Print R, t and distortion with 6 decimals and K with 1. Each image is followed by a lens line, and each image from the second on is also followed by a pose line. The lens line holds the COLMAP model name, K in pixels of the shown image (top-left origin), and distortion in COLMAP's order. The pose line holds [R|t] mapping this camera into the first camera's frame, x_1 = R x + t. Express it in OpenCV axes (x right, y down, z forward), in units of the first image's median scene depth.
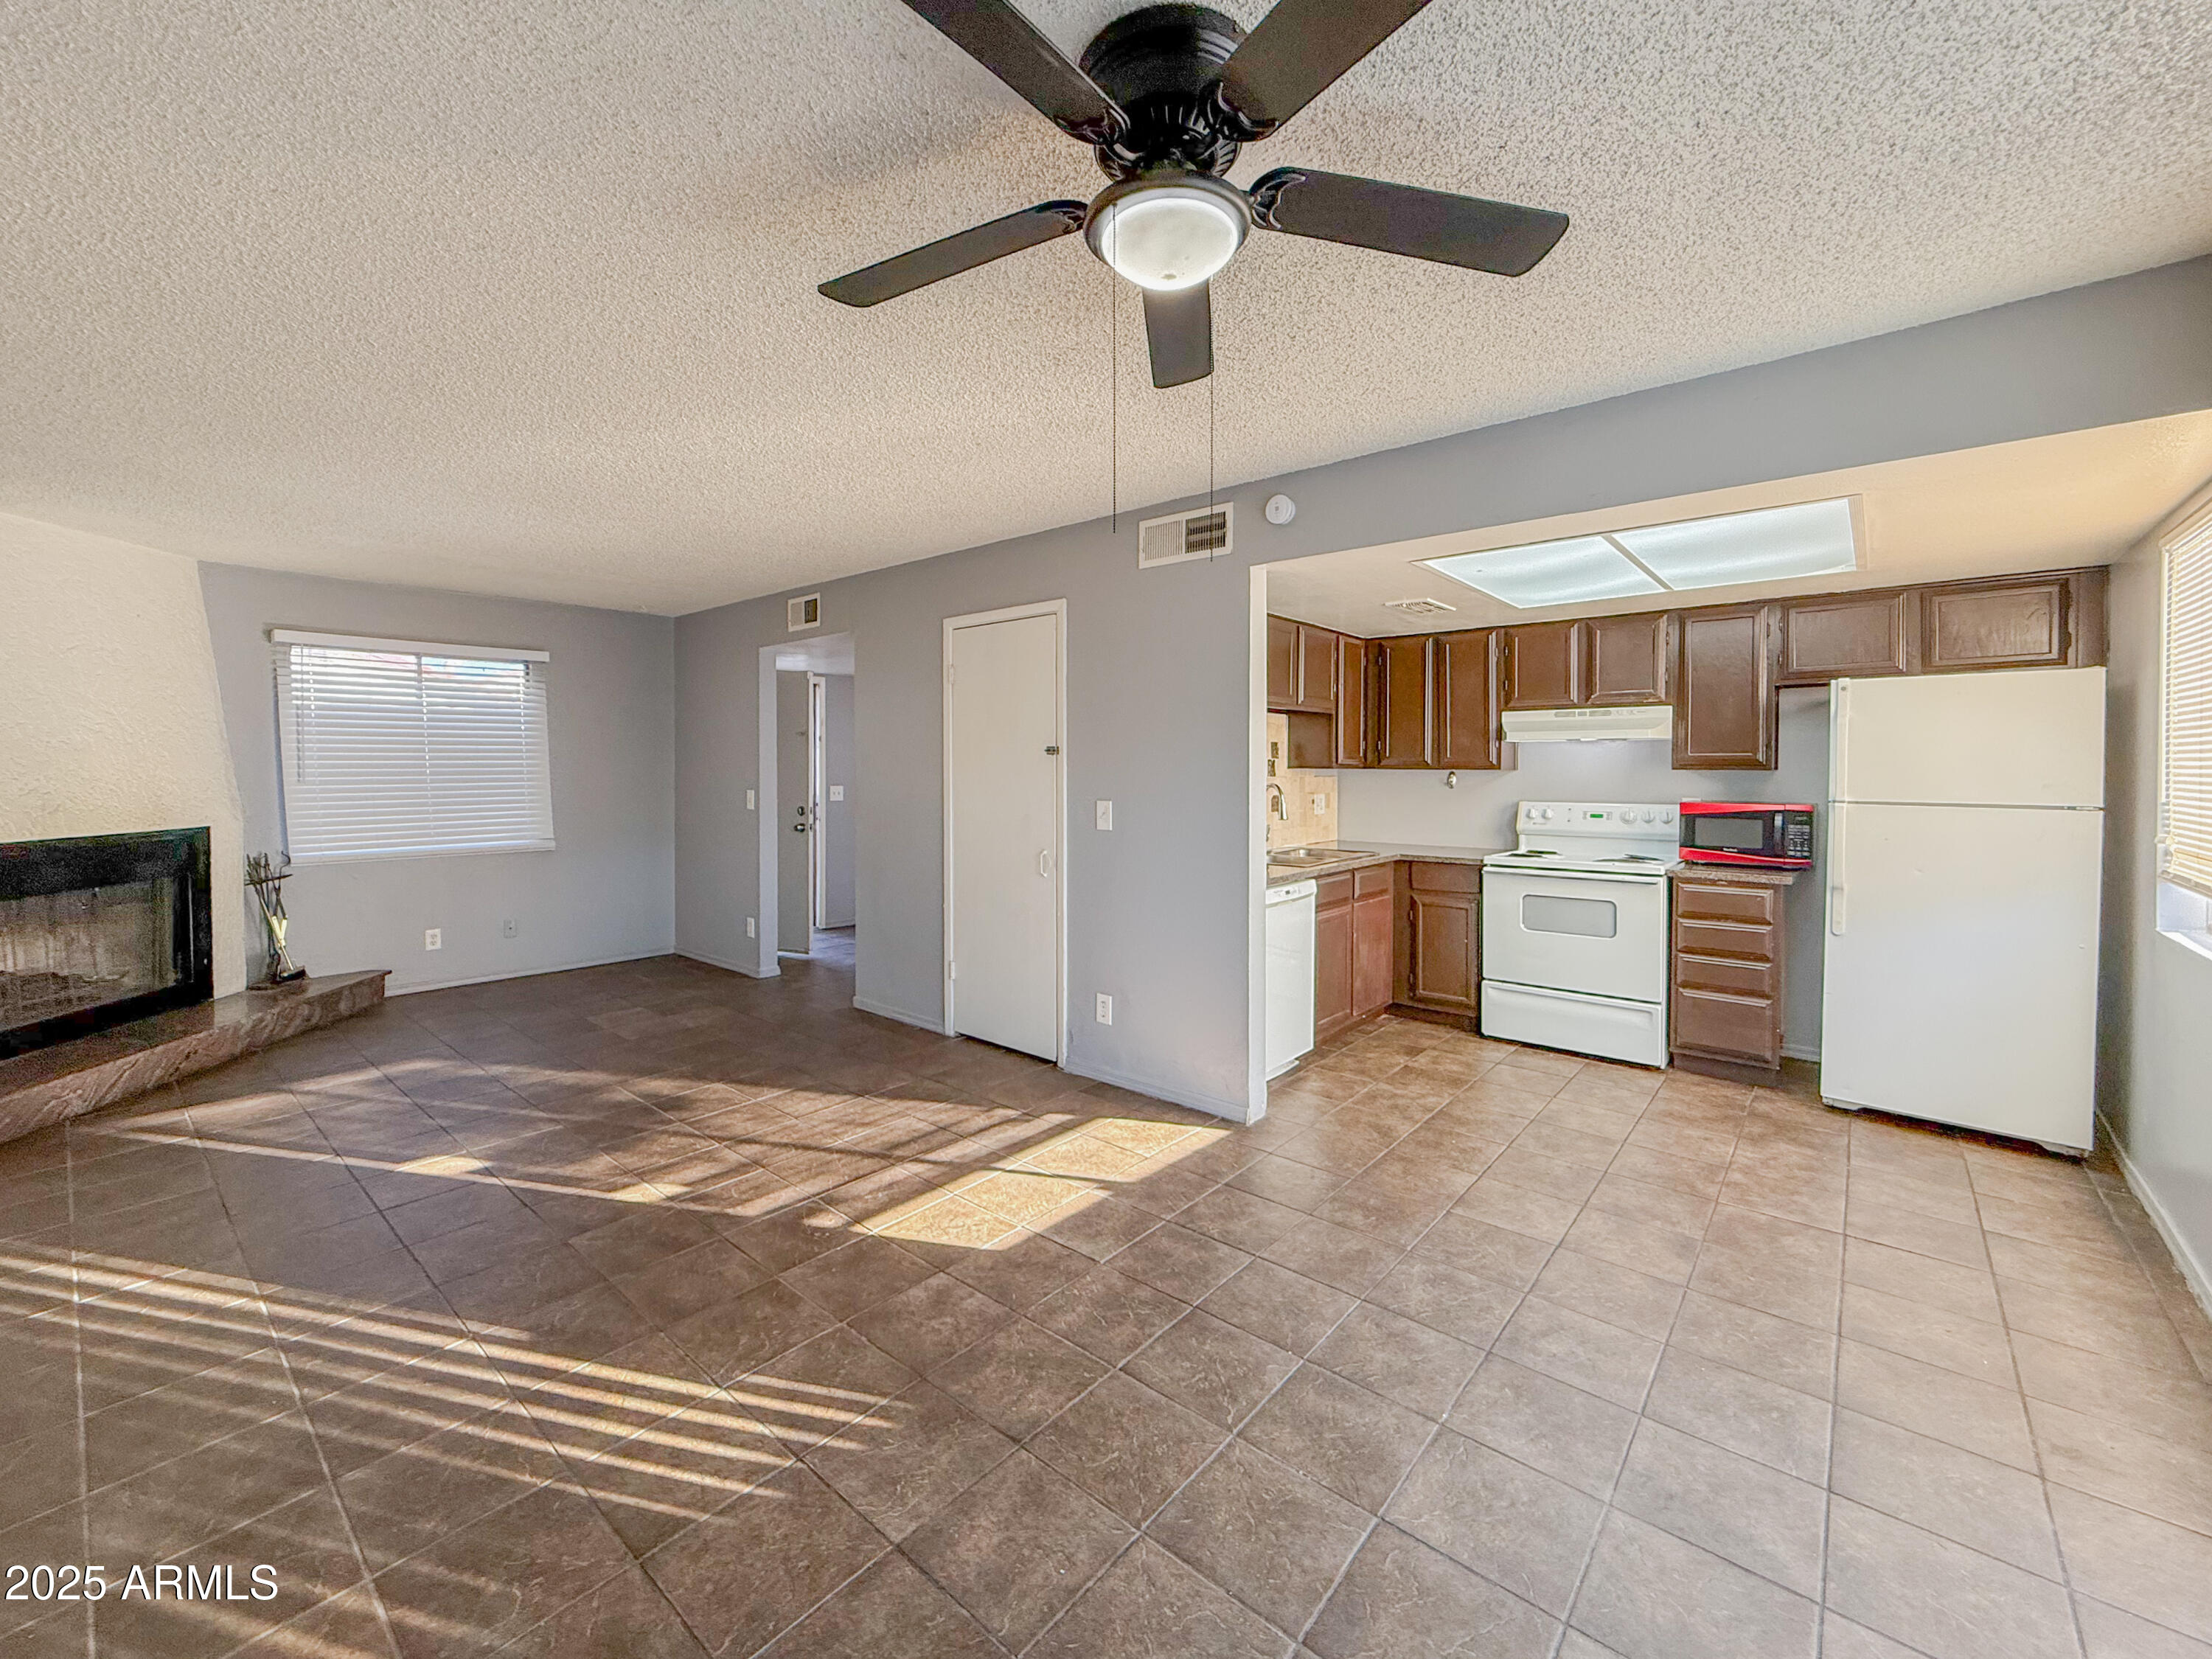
lens RADIAL K [[891.2, 0, 1093.2], [0, 891.2, 779.1], [0, 0, 1]] dist [0.001009, 0.000249]
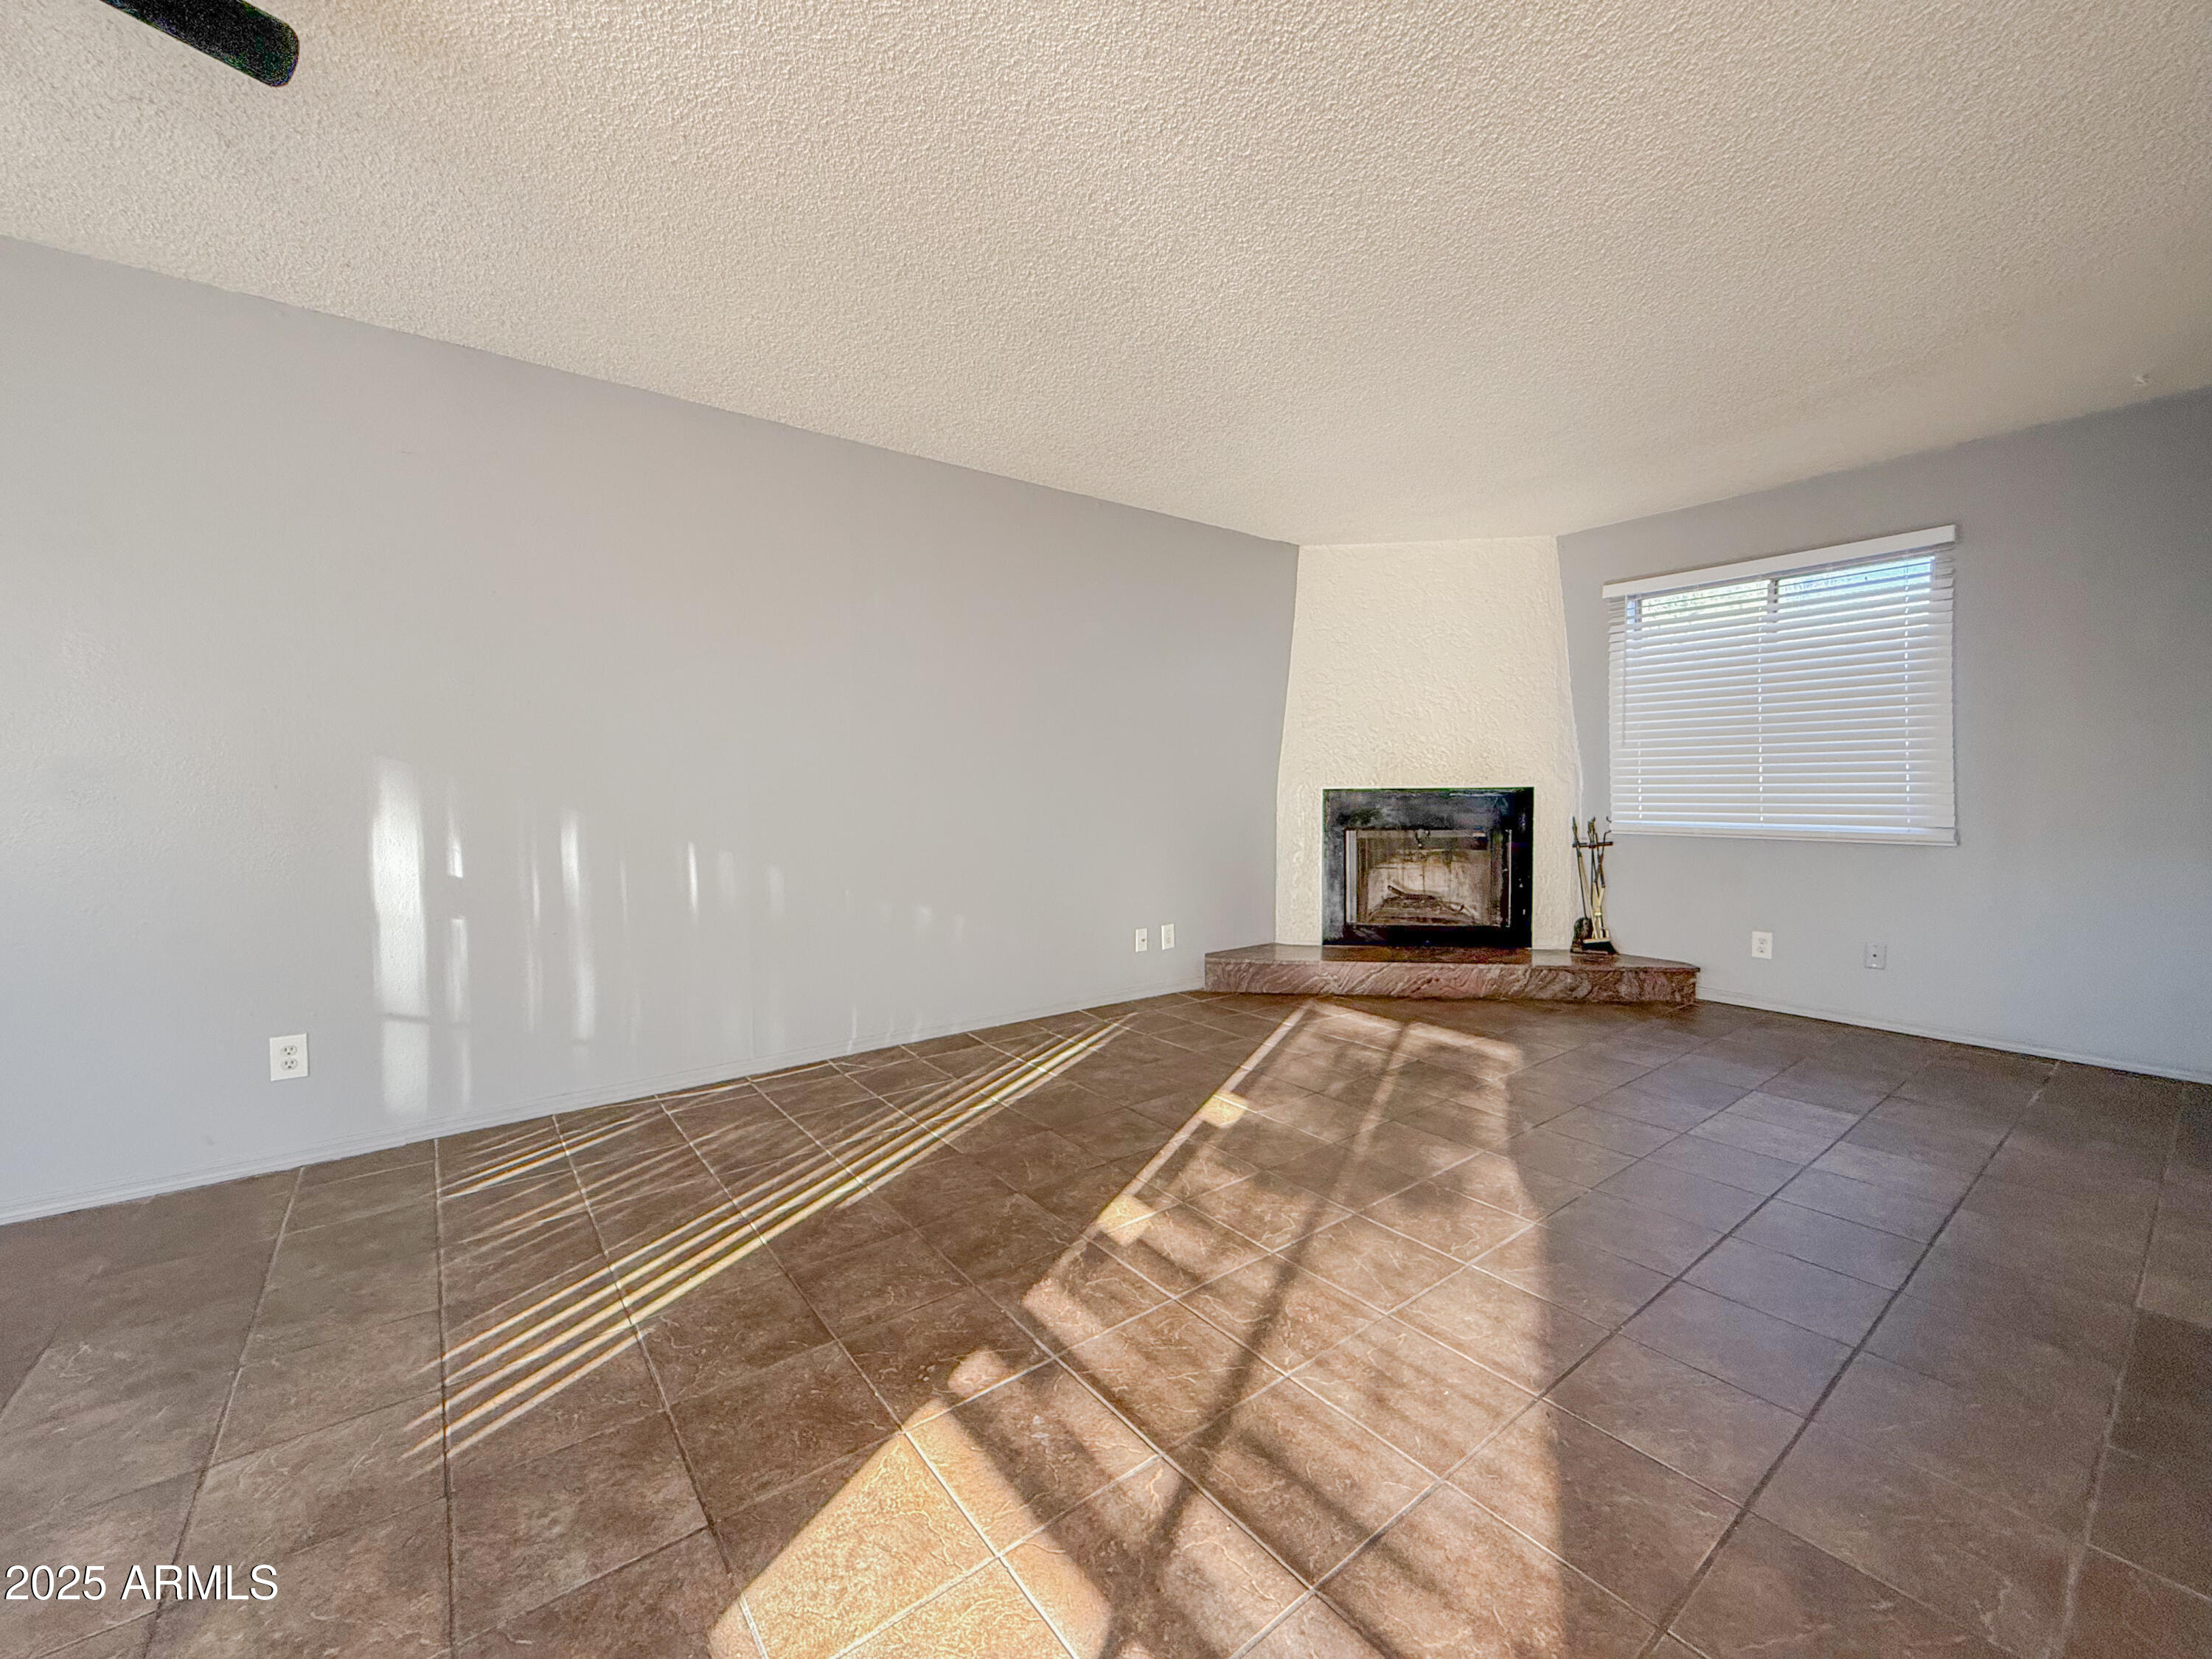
lens RADIAL K [[891.2, 0, 1107.4], [0, 891.2, 829.7], [0, 0, 1]] dist [0.001009, 0.000249]
pose [[-0.200414, 0.049231, -0.978474, 0.186884], [-0.008607, 0.998610, 0.052007, 0.062808], [0.979673, 0.018844, -0.199712, 0.852893]]
